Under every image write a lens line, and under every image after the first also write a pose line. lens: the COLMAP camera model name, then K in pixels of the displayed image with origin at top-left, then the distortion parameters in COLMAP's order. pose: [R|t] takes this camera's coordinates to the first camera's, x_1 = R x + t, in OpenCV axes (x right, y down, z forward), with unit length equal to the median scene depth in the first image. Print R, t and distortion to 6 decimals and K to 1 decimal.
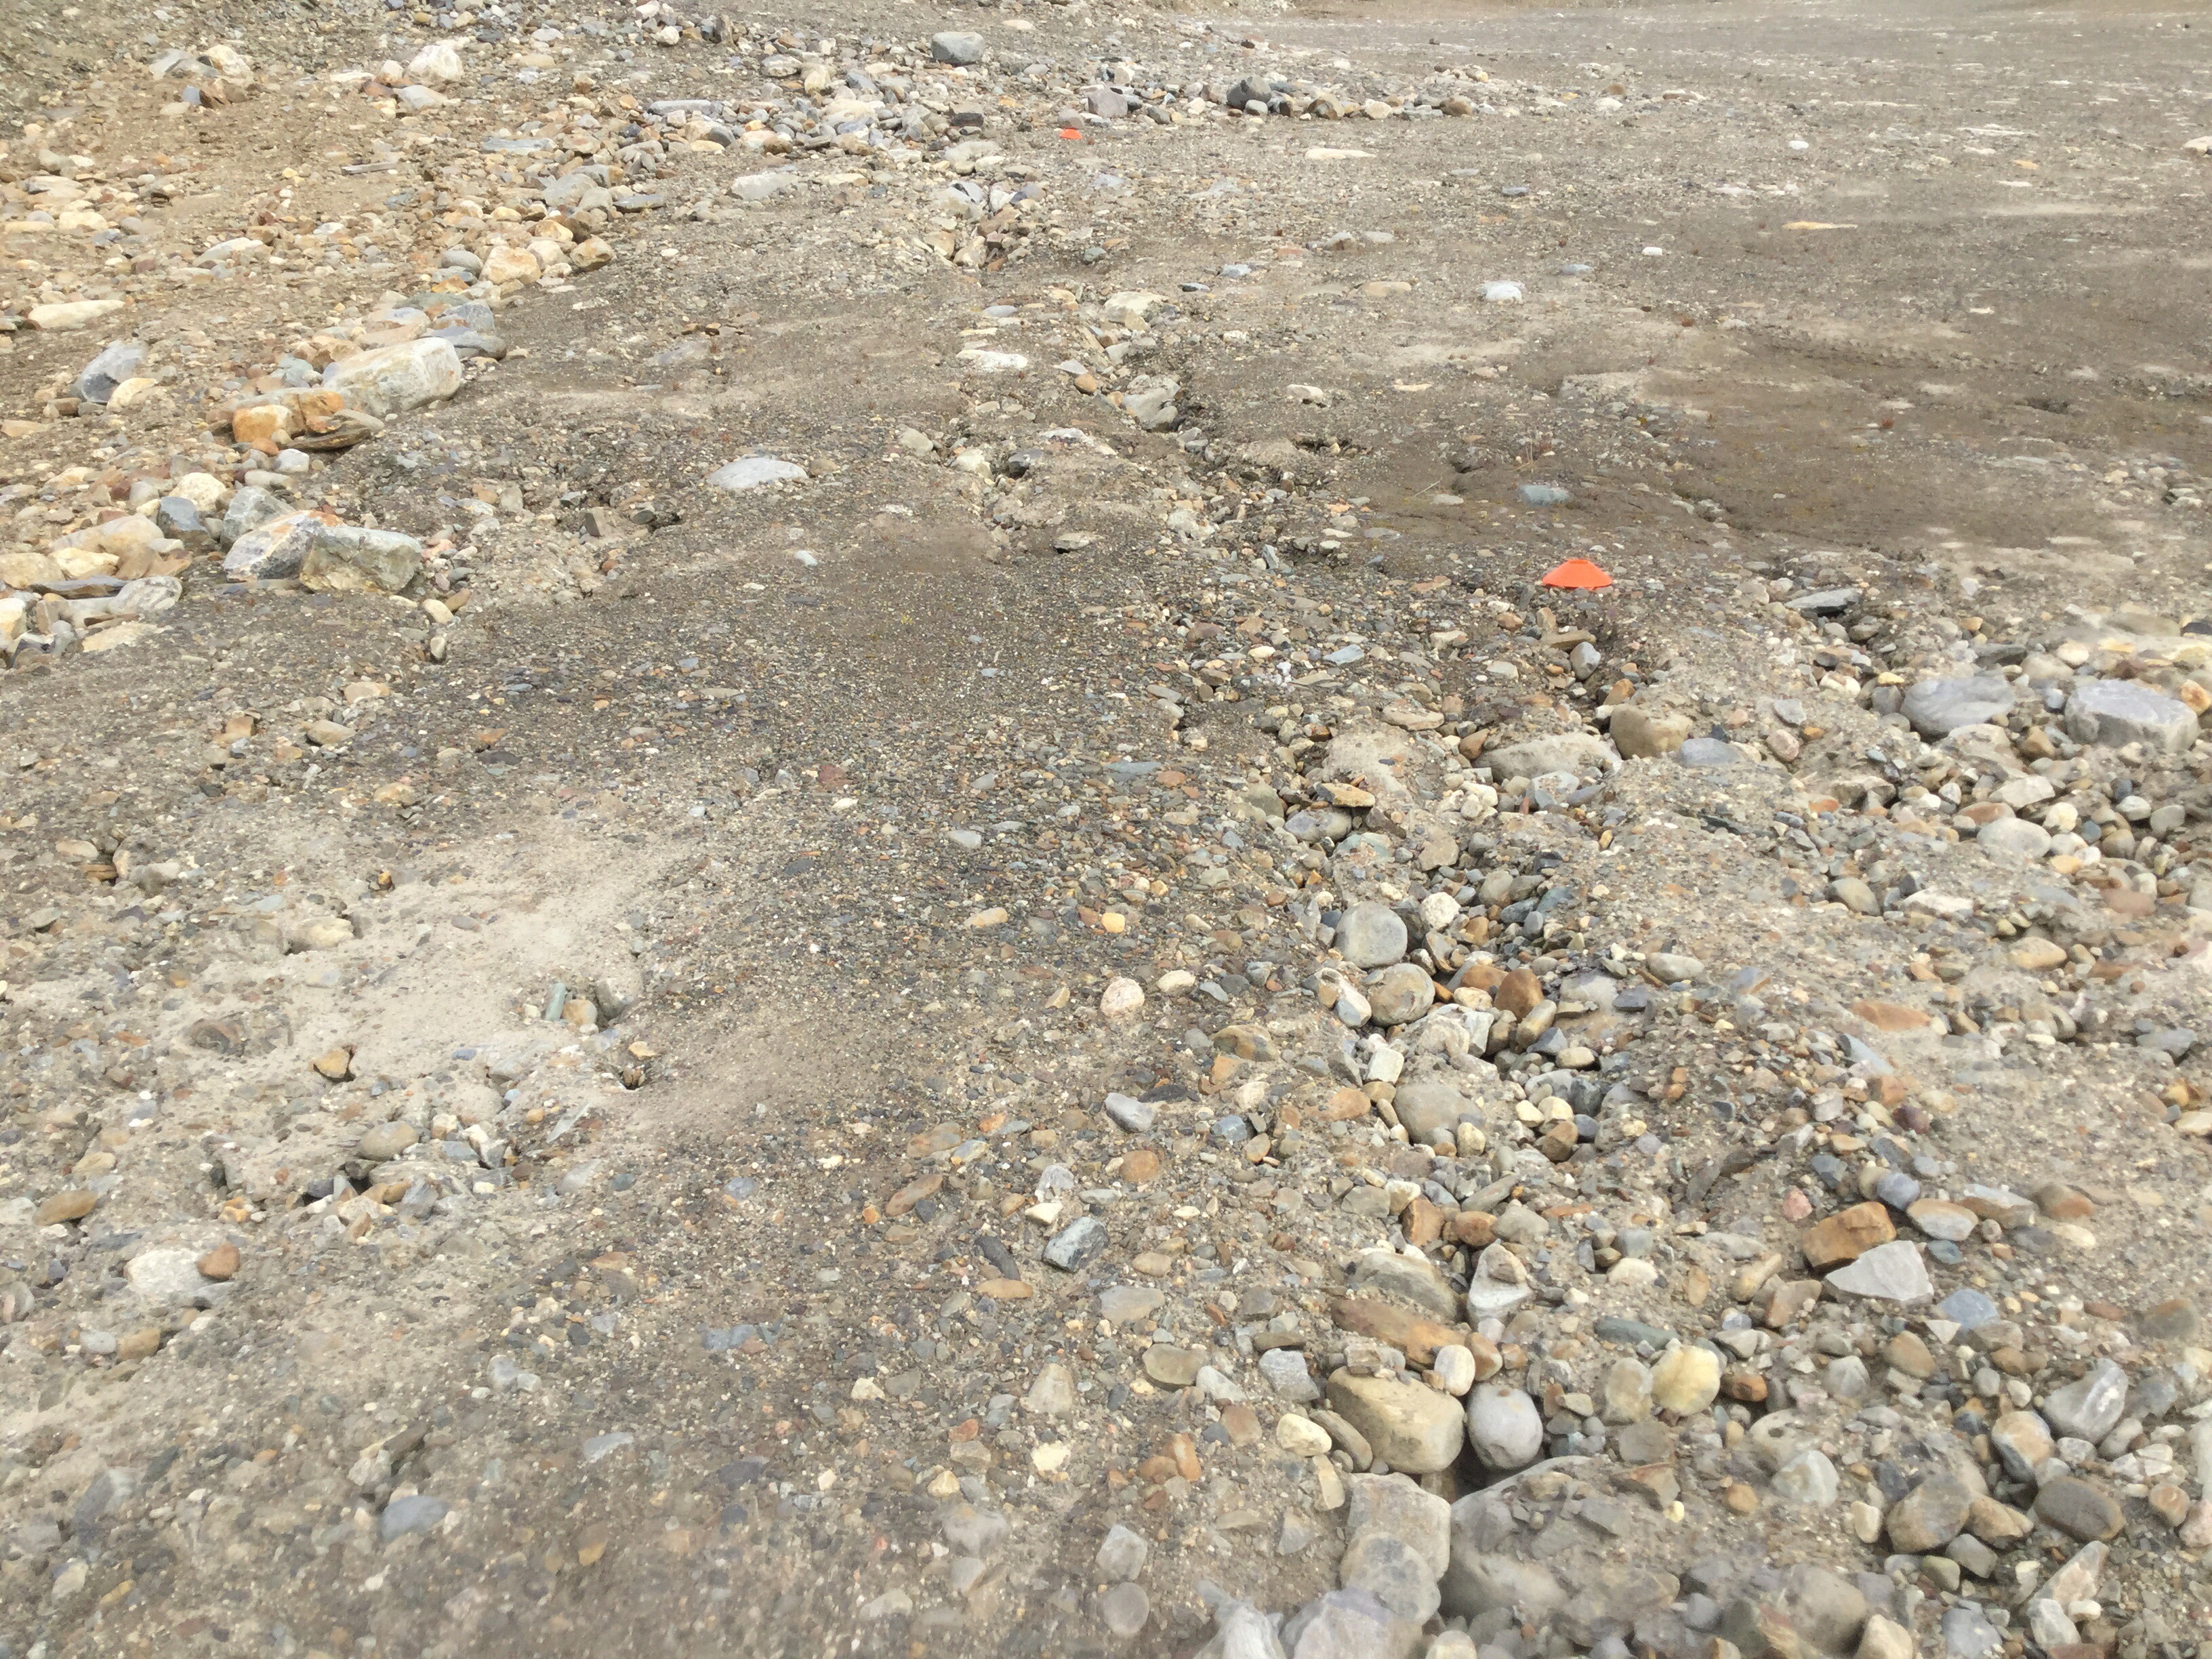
lens RADIAL K [[1994.6, 0, 1099.3], [0, 1994.6, 795.8], [0, 0, 1]] dist [0.026123, -0.057021]
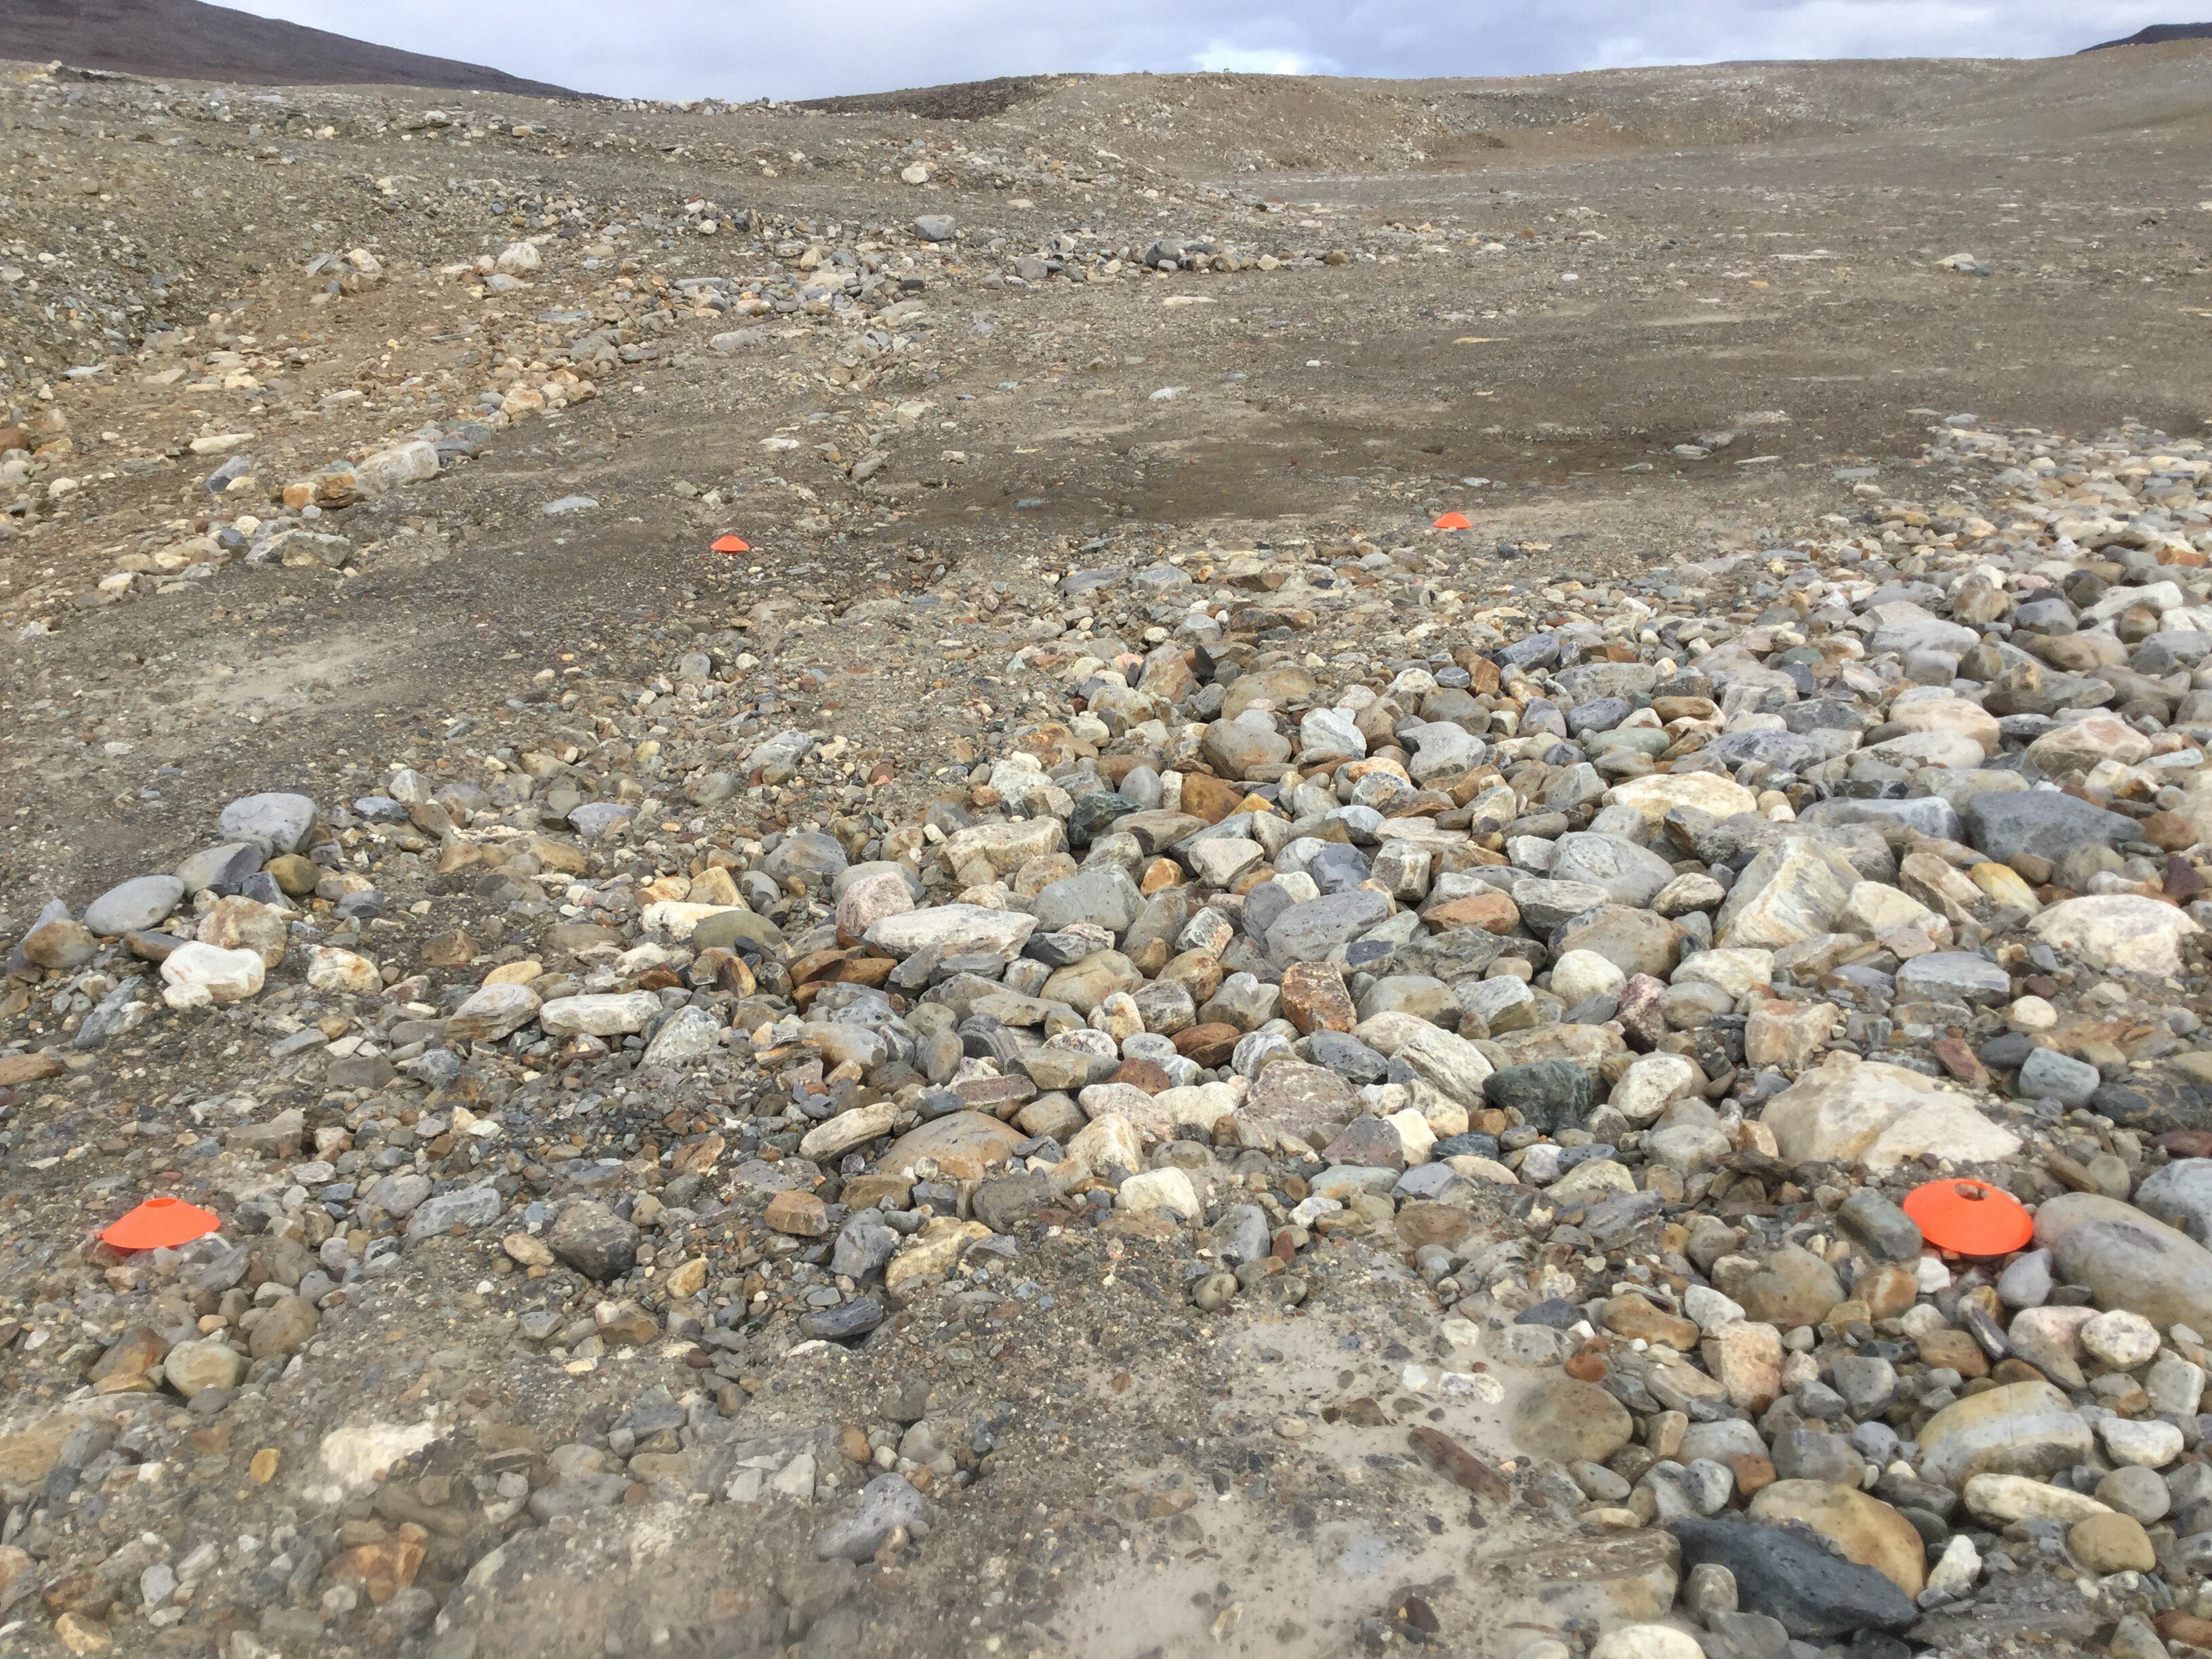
lens RADIAL K [[1946.6, 0, 1106.0], [0, 1946.6, 829.5], [0, 0, 1]] dist [0.094296, -0.199076]
pose [[0.995739, -0.014675, -0.091043, 0.176723], [0.010009, 0.998623, -0.051490, 0.082716], [0.091673, 0.050359, 0.994515, -0.239013]]
